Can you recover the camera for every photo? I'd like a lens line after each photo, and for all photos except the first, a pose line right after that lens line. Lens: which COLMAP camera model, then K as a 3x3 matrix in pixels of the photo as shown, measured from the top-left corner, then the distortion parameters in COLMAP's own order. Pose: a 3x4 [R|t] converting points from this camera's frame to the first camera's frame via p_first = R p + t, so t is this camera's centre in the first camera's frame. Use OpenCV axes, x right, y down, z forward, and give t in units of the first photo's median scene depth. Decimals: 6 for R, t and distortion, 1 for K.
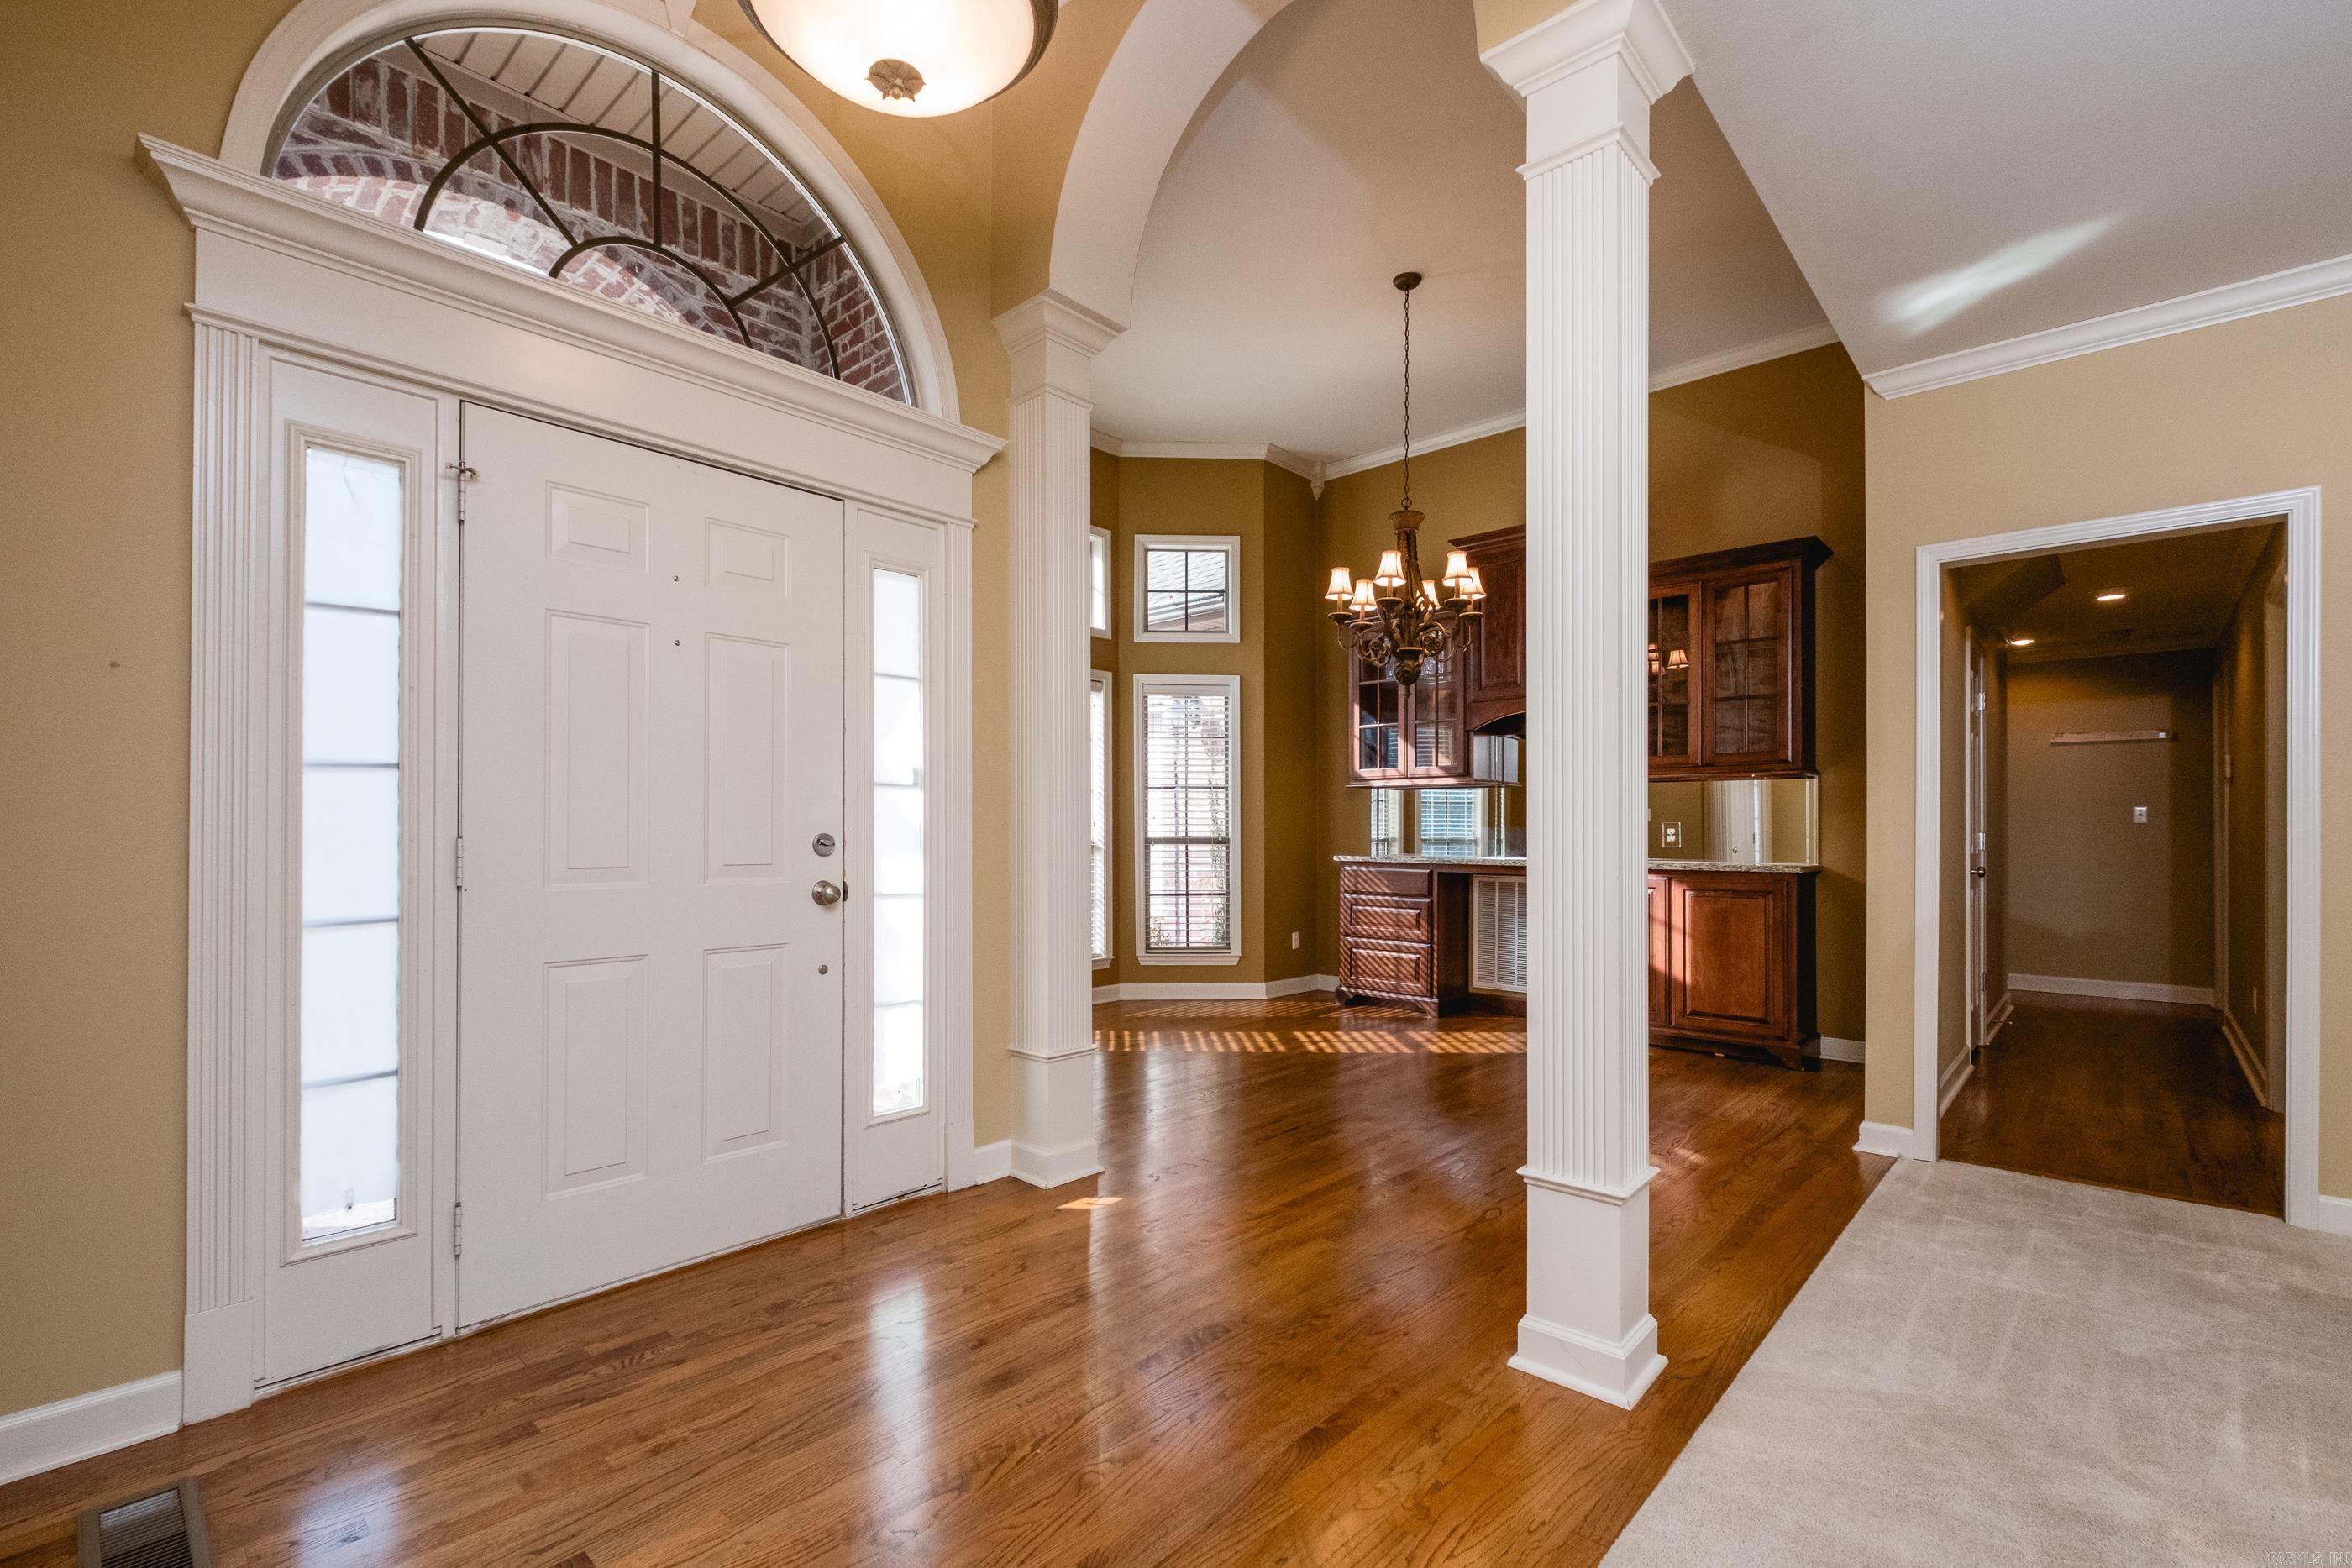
lens RADIAL K [[1026.4, 0, 1199.5], [0, 1026.4, 824.8], [0, 0, 1]] dist [0.001950, -0.003439]
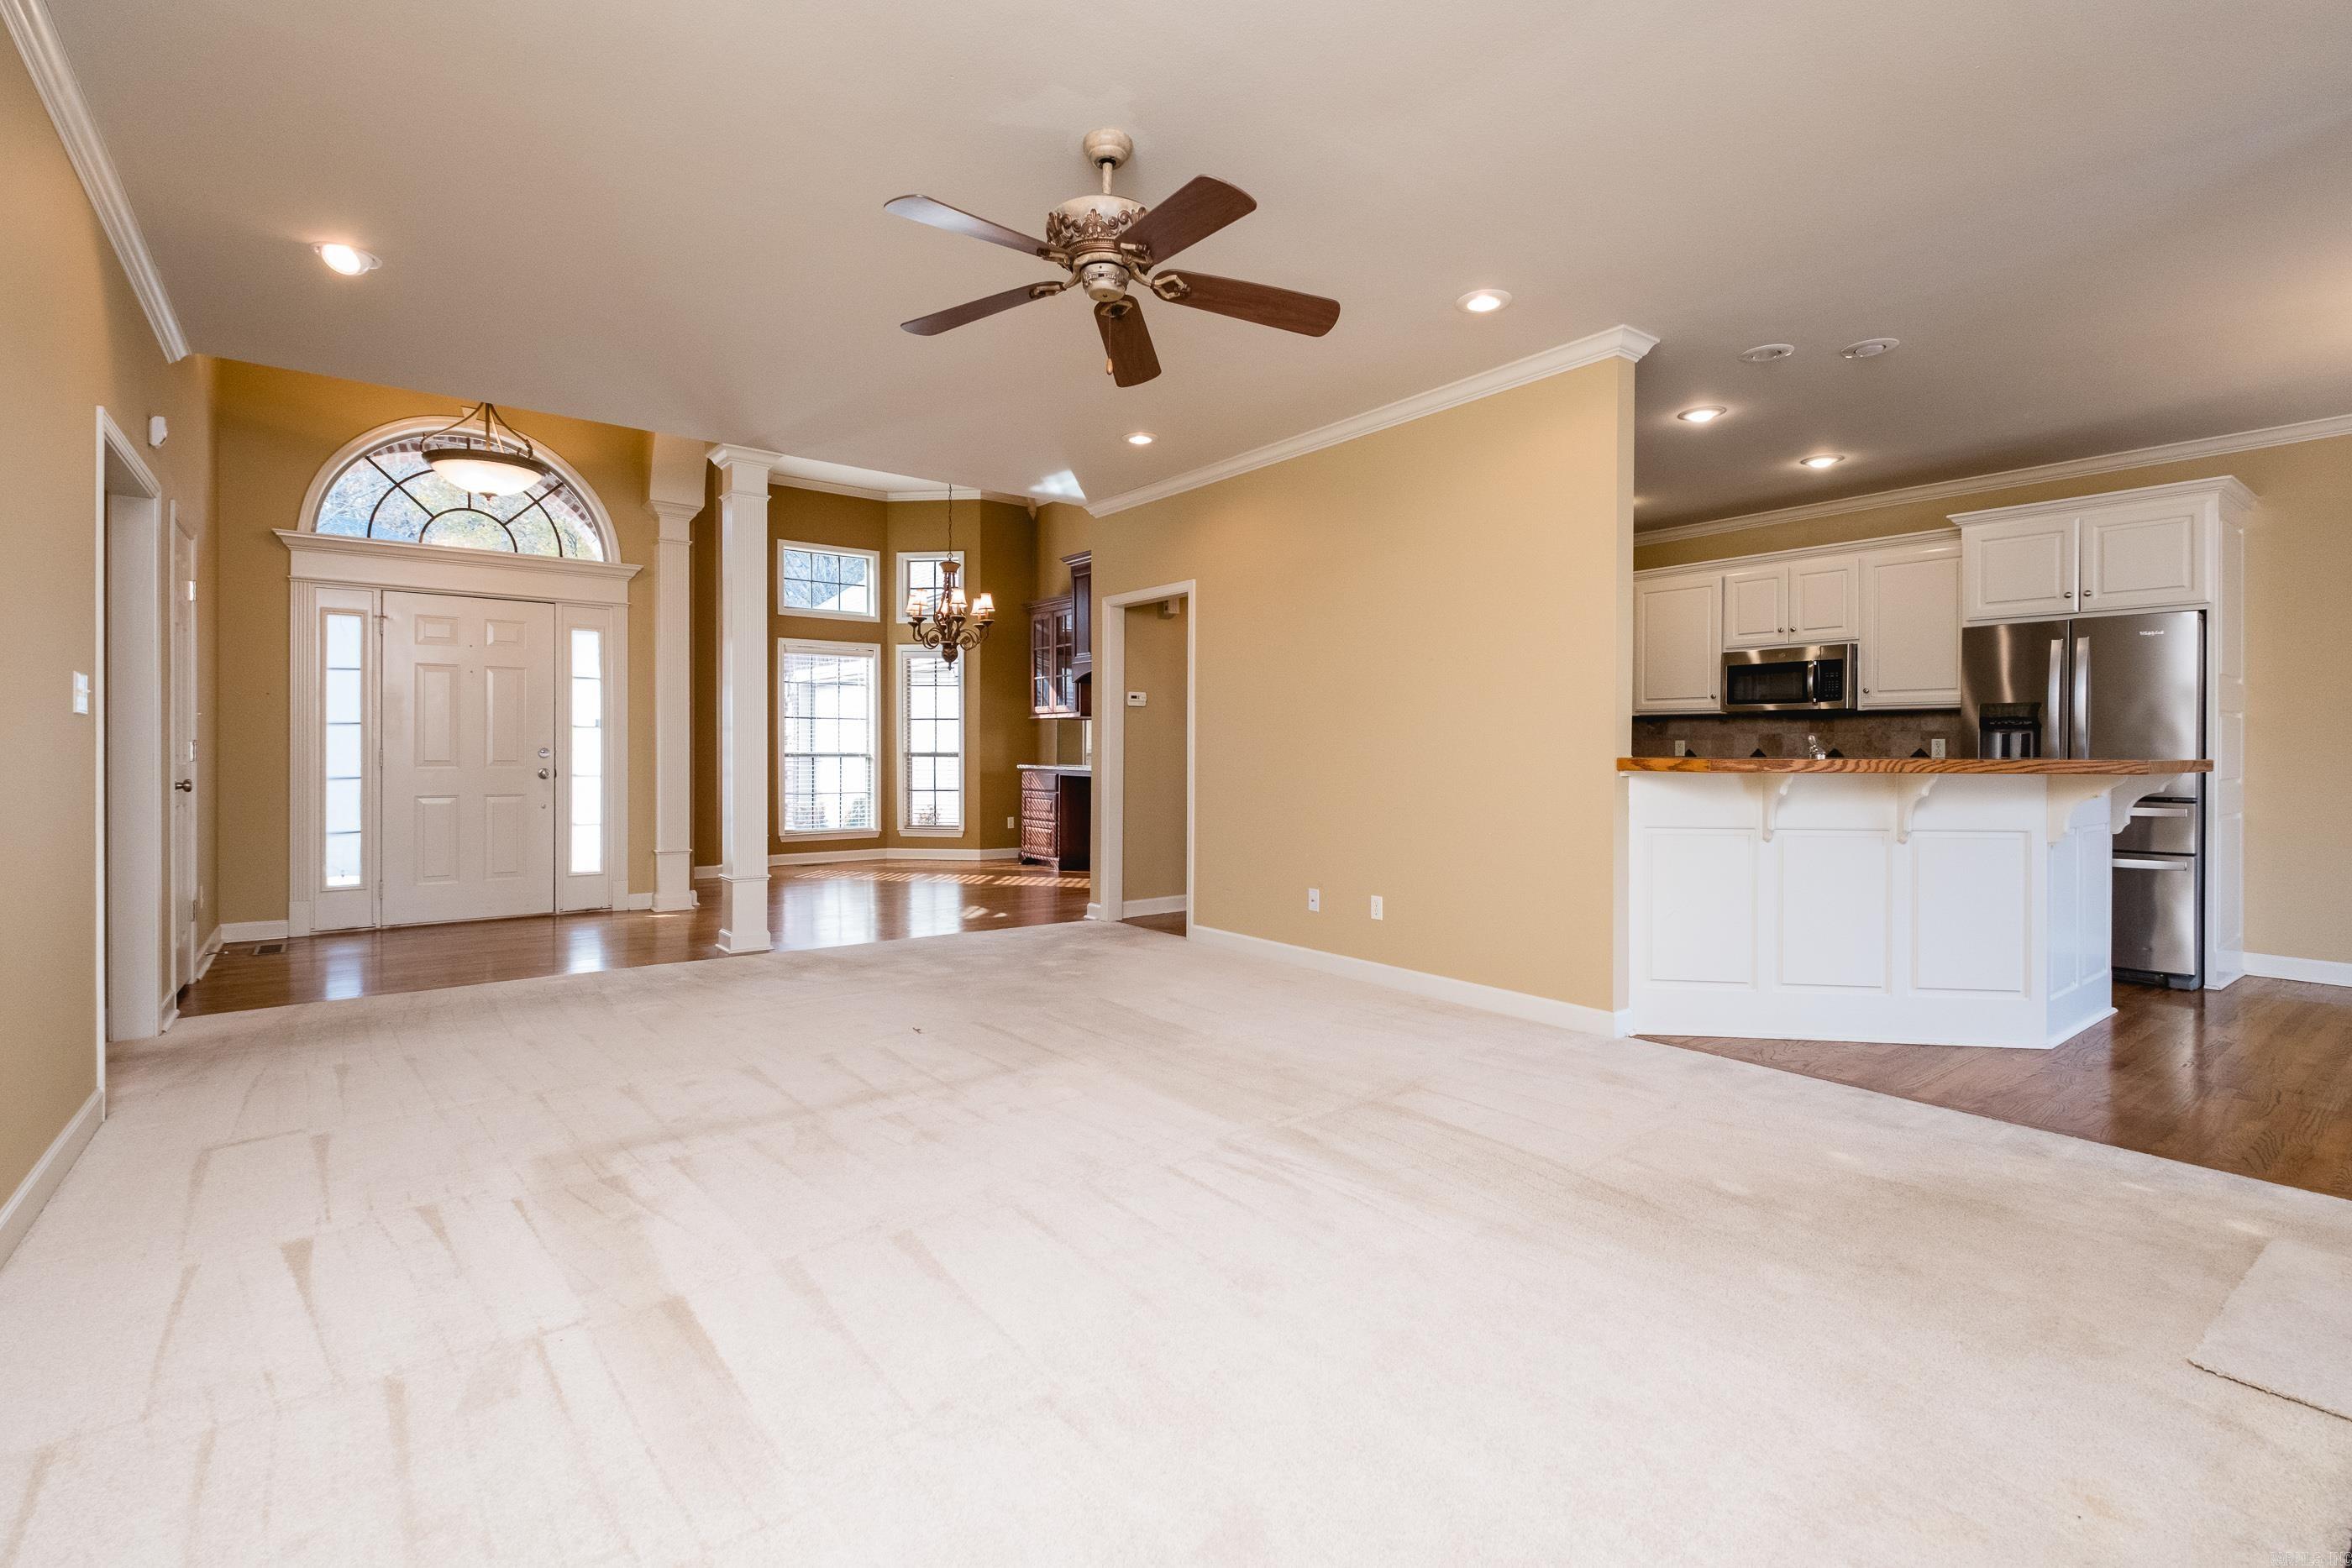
lens RADIAL K [[1026.4, 0, 1164.6], [0, 1026.4, 752.2], [0, 0, 1]] dist [0.001950, -0.003439]
pose [[0.987058, 0.002902, -0.160337, 1.139718], [-0.001369, 0.999952, 0.009674, -0.005780], [0.160358, -0.009330, 0.987015, -0.879292]]
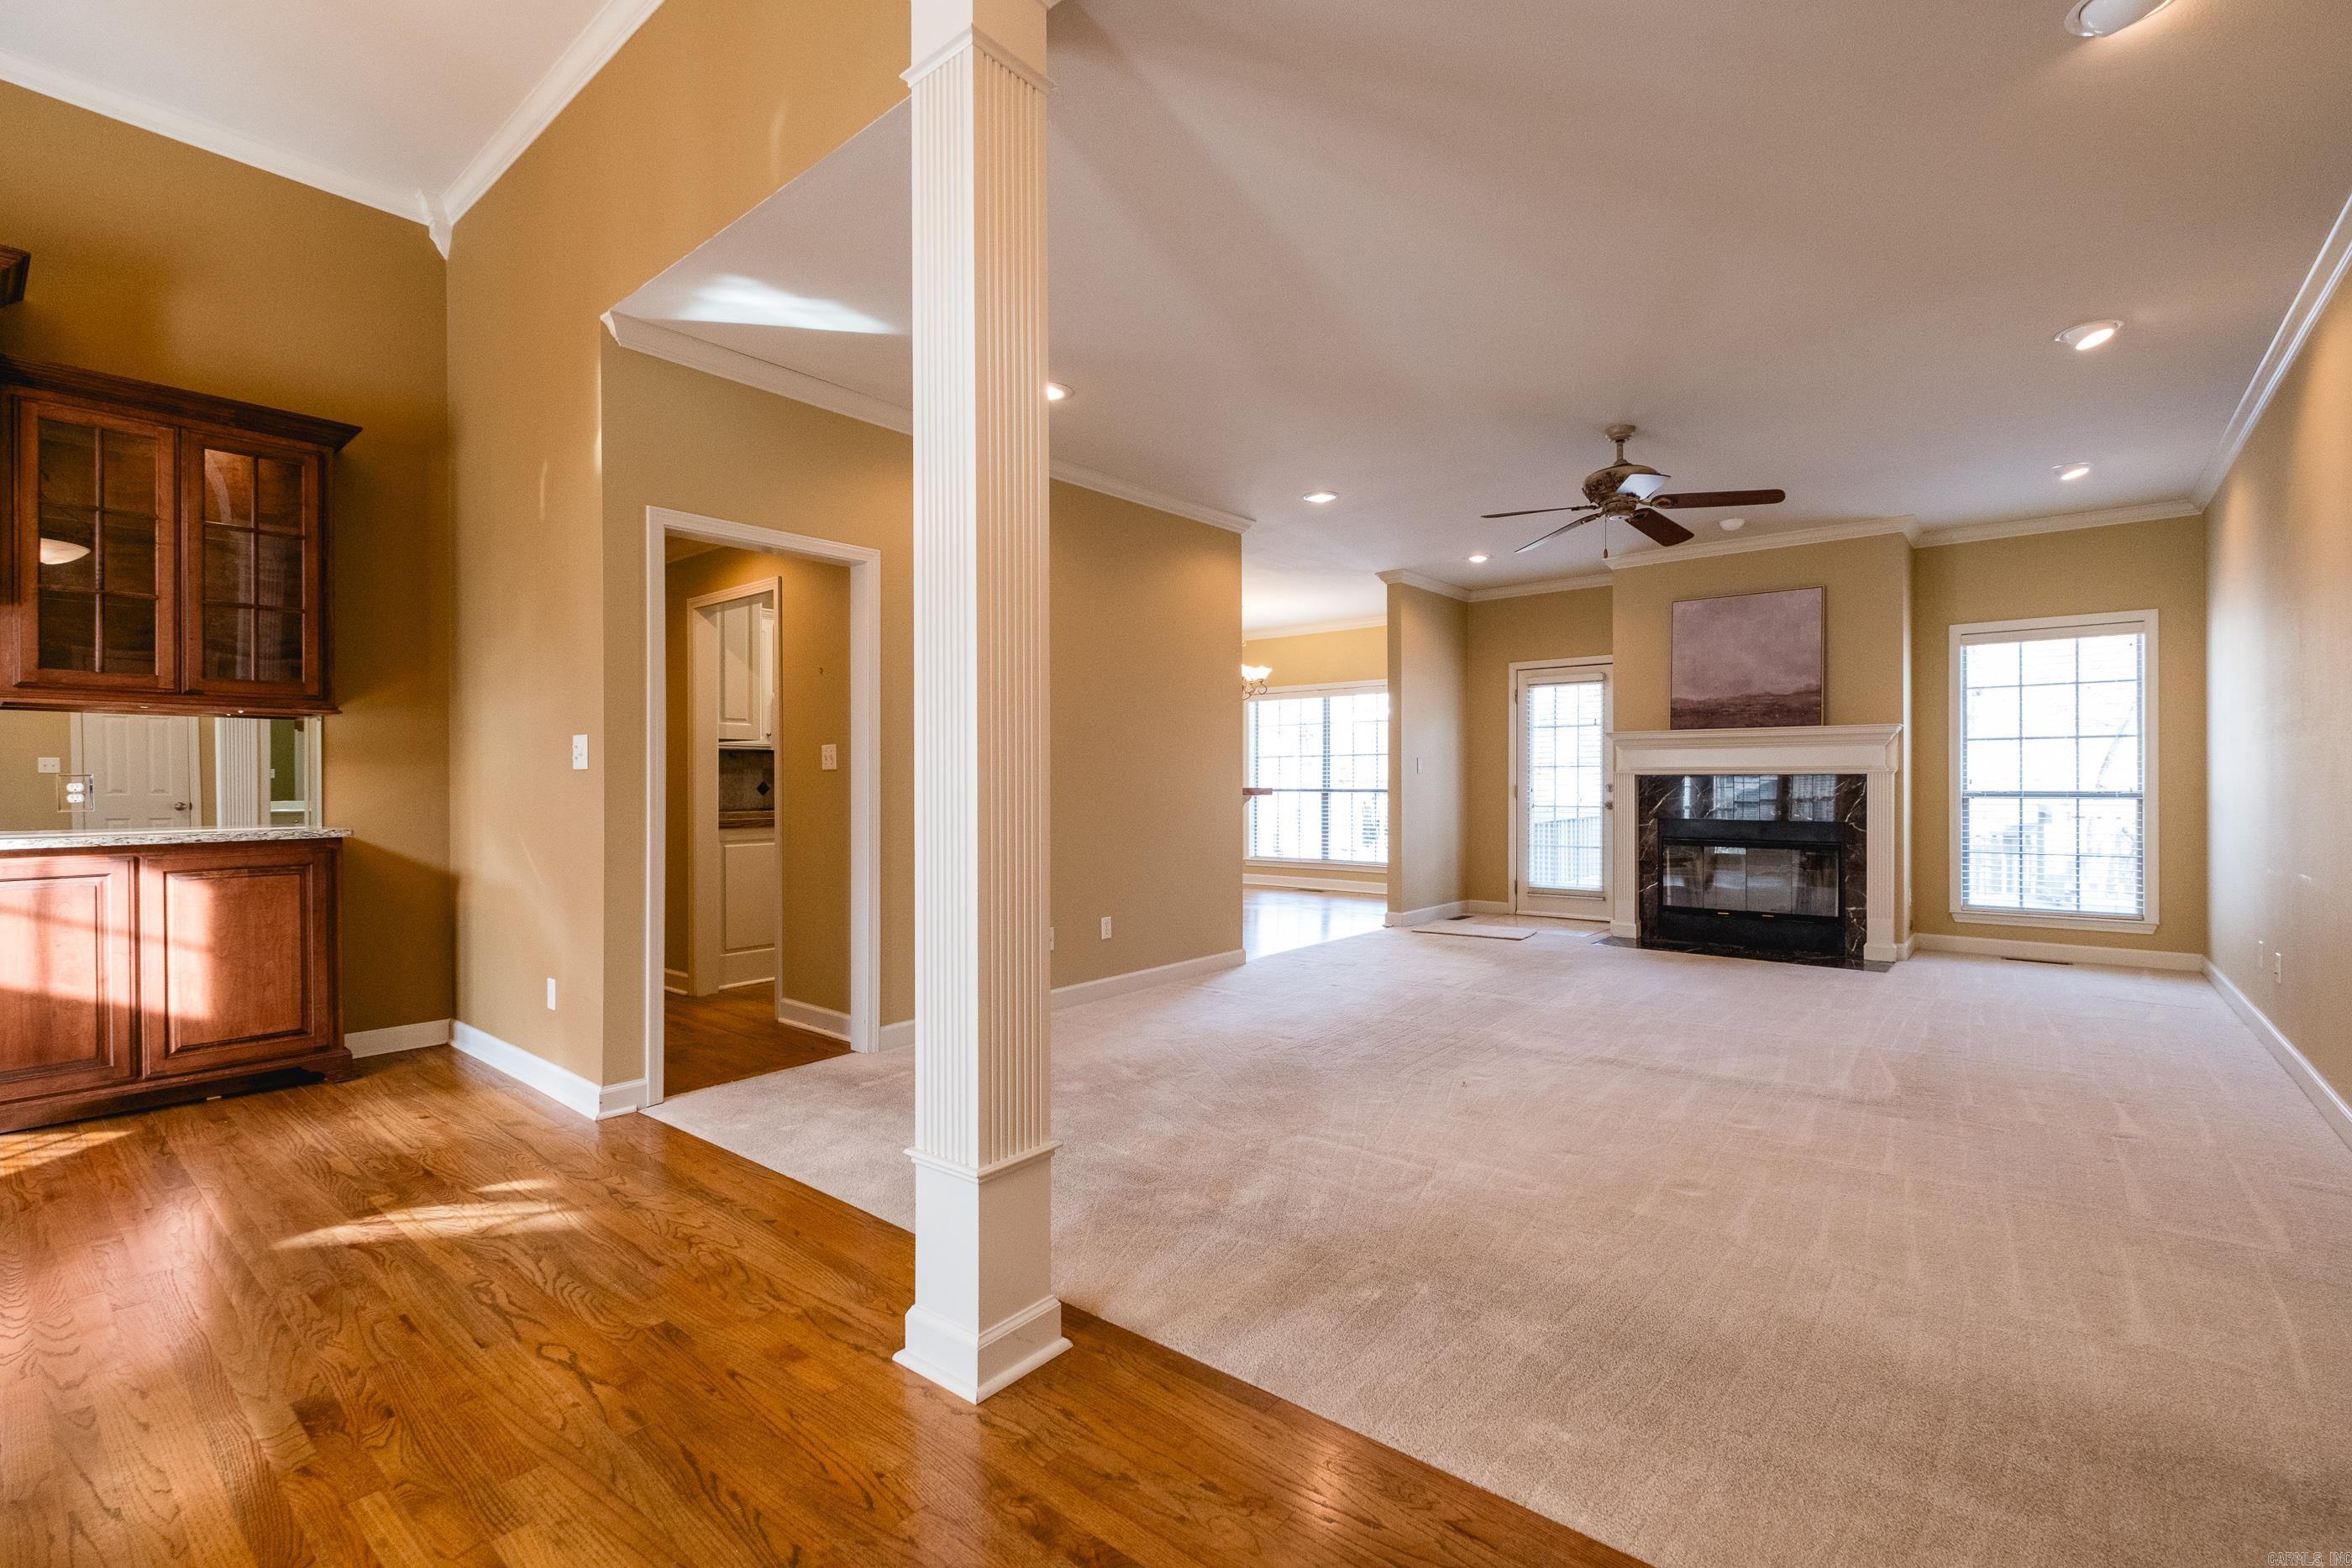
lens RADIAL K [[1026.4, 0, 1164.3], [0, 1026.4, 787.6], [0, 0, 1]] dist [0.001950, -0.003439]
pose [[-0.041543, -0.007700, 0.999107, -0.352435], [-0.003703, 0.999965, 0.007553, -0.002629], [-0.999130, -0.003386, -0.041570, 0.540369]]
